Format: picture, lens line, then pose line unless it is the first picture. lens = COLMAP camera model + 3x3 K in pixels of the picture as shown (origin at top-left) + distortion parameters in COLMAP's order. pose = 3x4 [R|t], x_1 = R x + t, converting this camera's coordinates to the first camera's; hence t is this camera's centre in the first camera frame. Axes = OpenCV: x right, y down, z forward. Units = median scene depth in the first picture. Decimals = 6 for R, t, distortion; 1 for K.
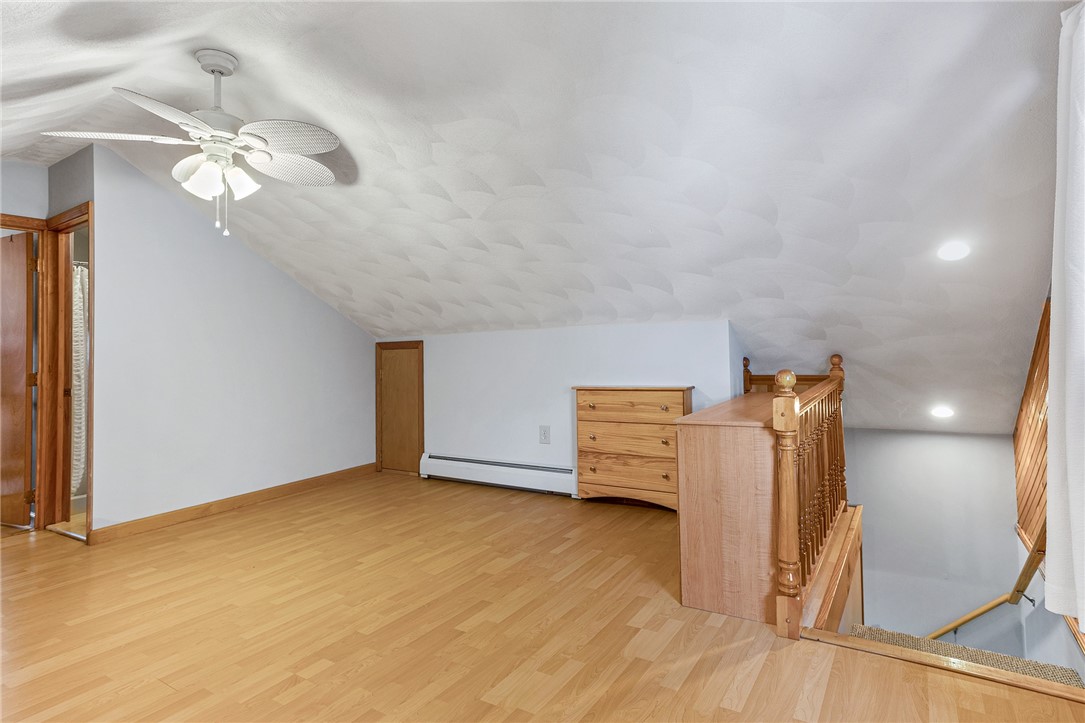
lens RADIAL K [[536.6, 0, 542.5], [0, 536.6, 361.5], [0, 0, 1]] dist [-0.030081, -0.000015]
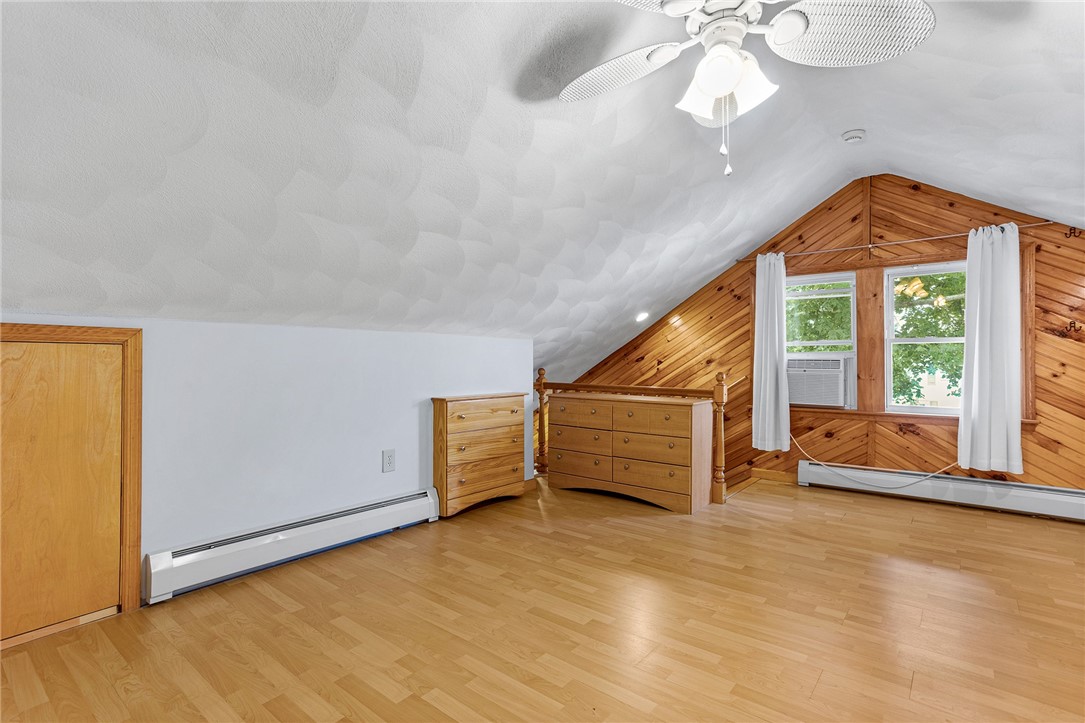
lens RADIAL K [[529.1, 0, 536.6], [0, 529.1, 365.1], [0, 0, 1]] dist [-0.025931, 0.032973]
pose [[0.139114, 0.021294, 0.990047, -1.083534], [0.013033, 0.999643, -0.023332, 0.016443], [-0.990191, 0.016149, 0.138787, 0.927340]]
